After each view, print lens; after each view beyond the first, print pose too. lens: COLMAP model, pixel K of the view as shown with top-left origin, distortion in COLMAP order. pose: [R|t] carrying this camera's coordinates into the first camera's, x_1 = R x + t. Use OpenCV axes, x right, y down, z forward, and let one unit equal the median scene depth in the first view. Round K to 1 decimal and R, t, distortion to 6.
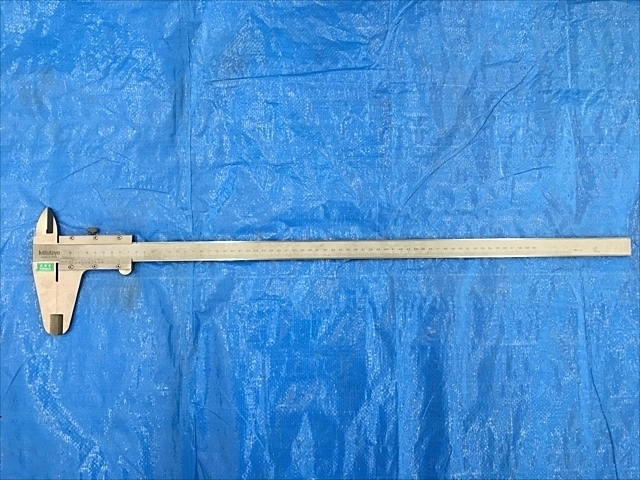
lens RADIAL K [[542.3, 0, 321.1], [0, 542.3, 237.1], [0, 0, 1]] dist [0.013074, 0.001604]
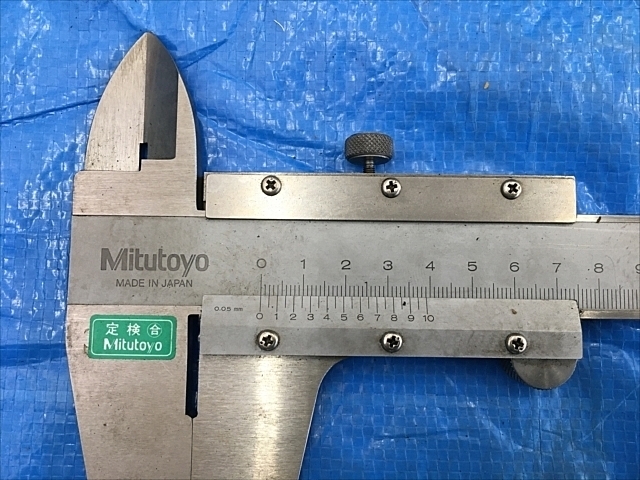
lens RADIAL K [[542.3, 0, 318.7], [0, 542.3, 242.6], [0, 0, 1]] dist [0.013074, 0.001604]
pose [[0.998403, 0.015693, -0.054261, -0.431124], [-0.017660, 0.999197, -0.035969, 0.028499], [0.053653, 0.036869, 0.997879, 0.812581]]
